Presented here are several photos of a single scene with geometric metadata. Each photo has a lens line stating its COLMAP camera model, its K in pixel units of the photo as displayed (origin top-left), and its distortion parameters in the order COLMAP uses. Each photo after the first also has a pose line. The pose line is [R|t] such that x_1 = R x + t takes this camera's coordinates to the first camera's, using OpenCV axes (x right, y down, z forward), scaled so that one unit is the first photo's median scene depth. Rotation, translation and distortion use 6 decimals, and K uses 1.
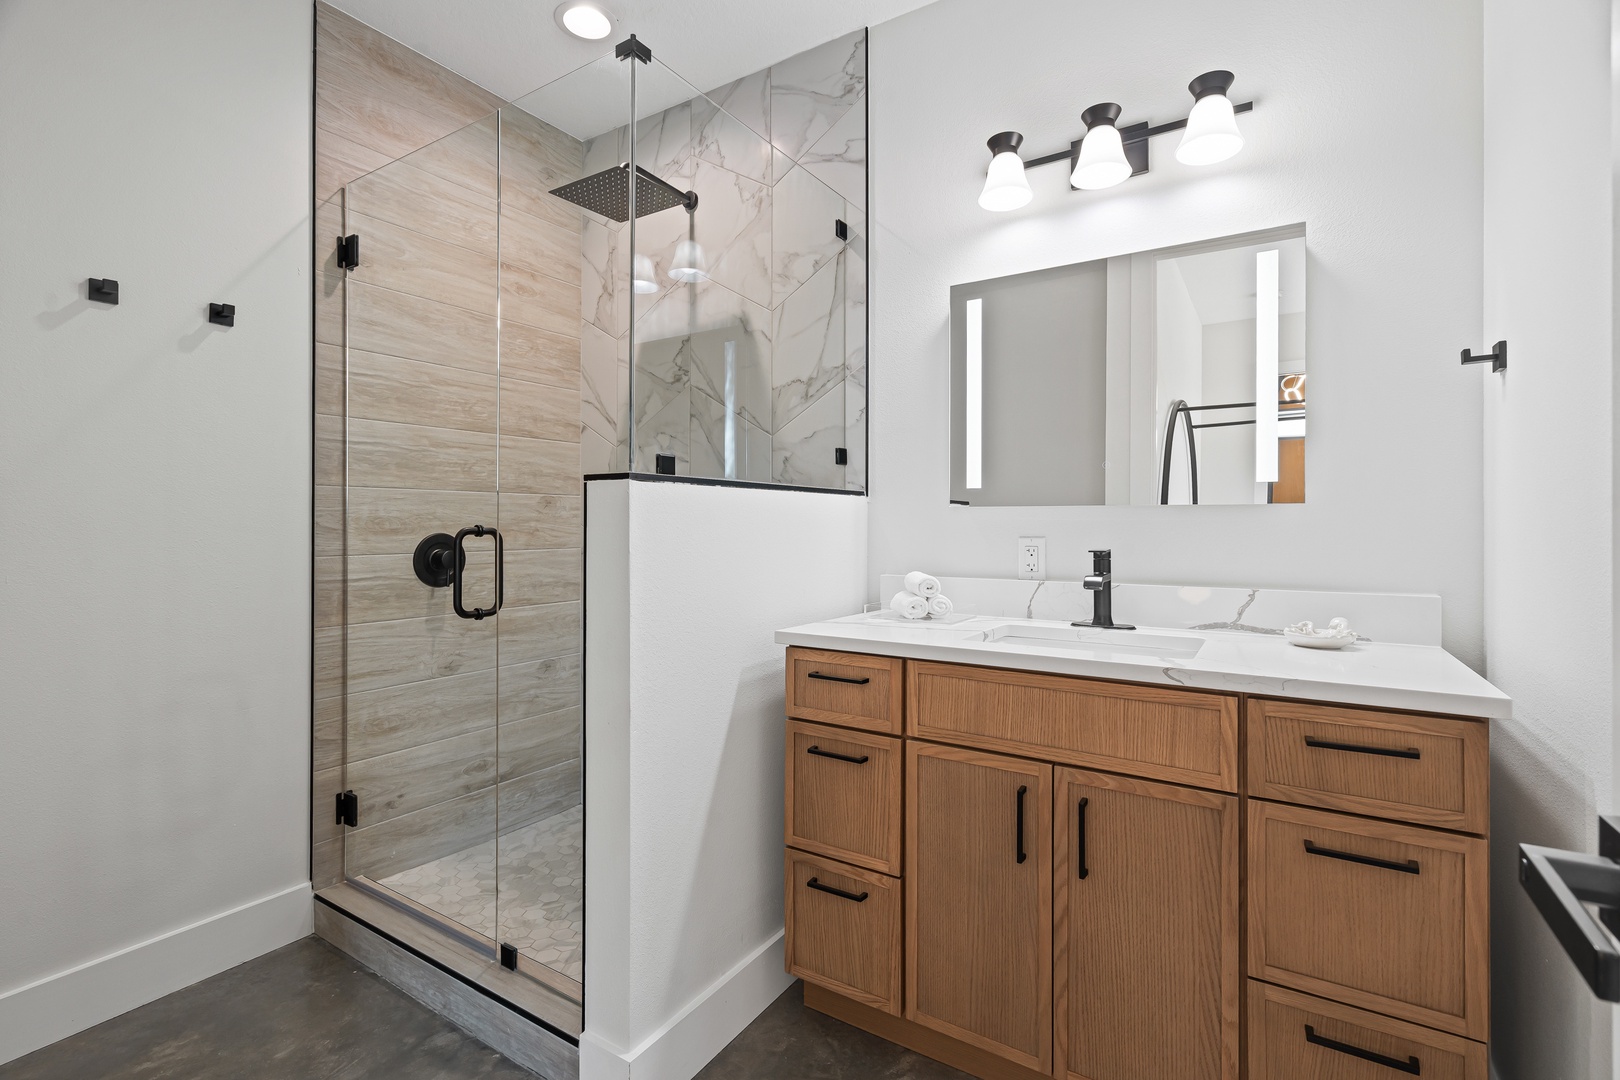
lens RADIAL K [[740.1, 0, 807.6], [0, 740.1, 516.1], [0, 0, 1]] dist [-0.000394, 0.000582]
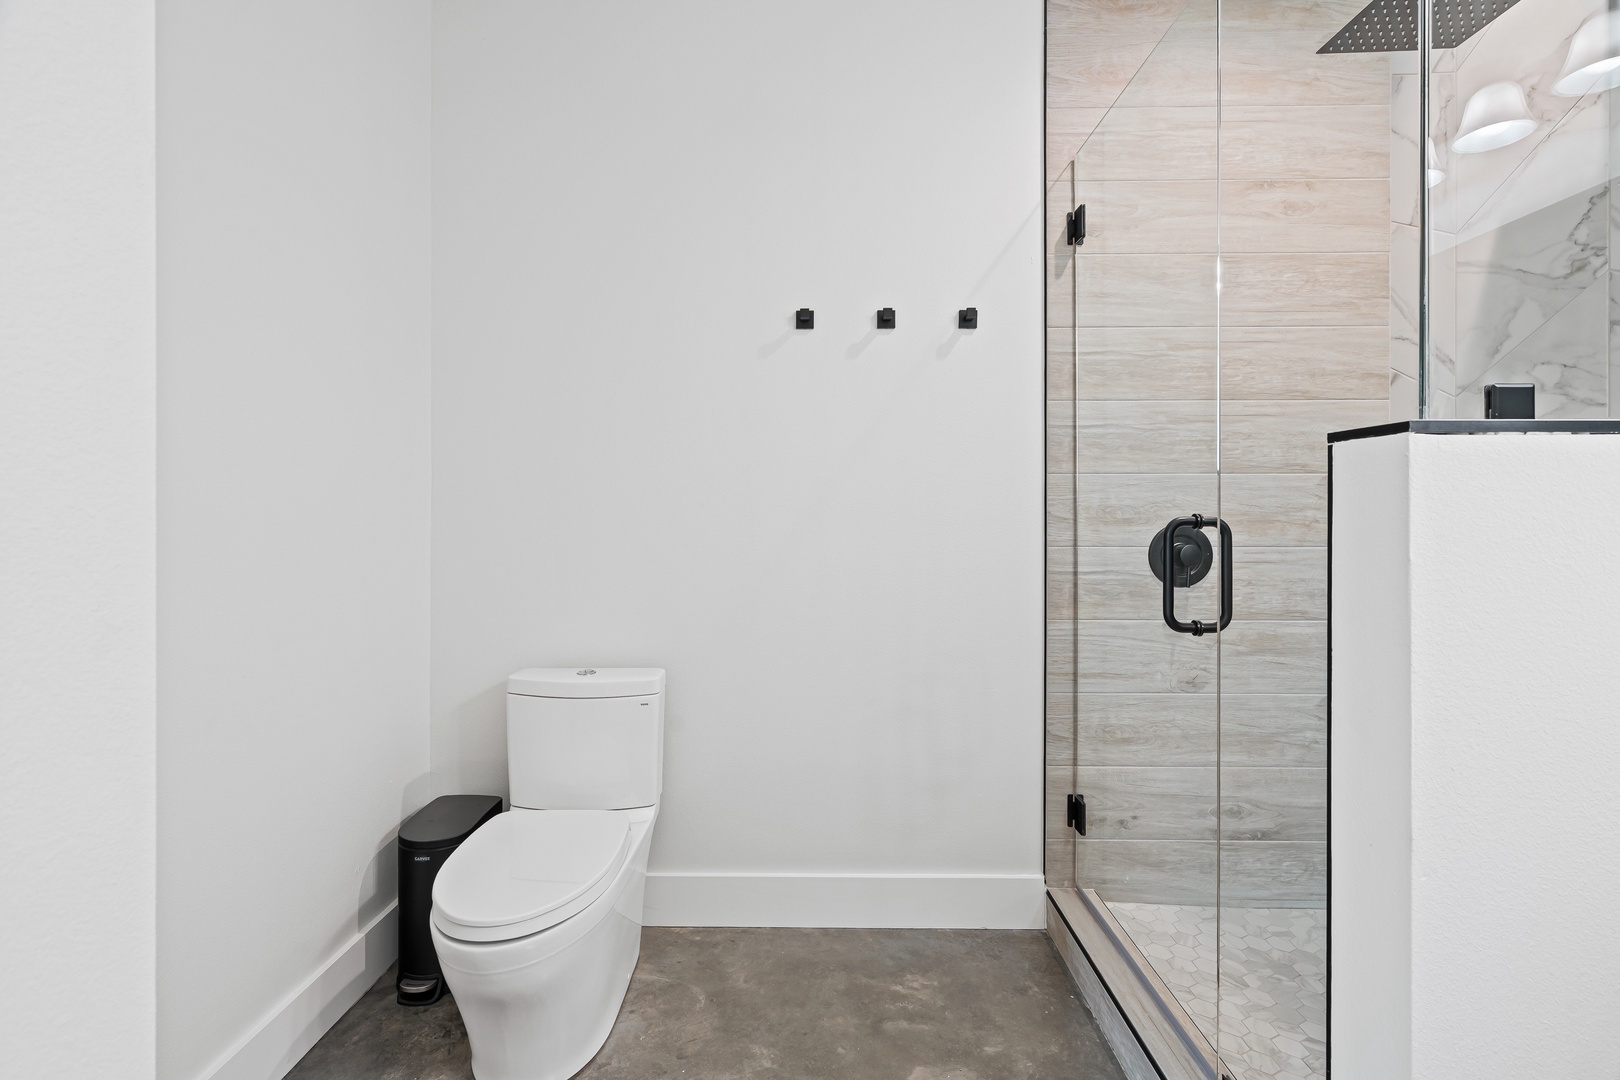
lens RADIAL K [[740.1, 0, 807.6], [0, 740.1, 516.1], [0, 0, 1]] dist [-0.000394, 0.000582]
pose [[0.529895, -0.000091, -0.848063, -0.001239], [0.009913, 0.999932, 0.006087, 0.005057], [0.848005, -0.011632, 0.529860, 0.203979]]
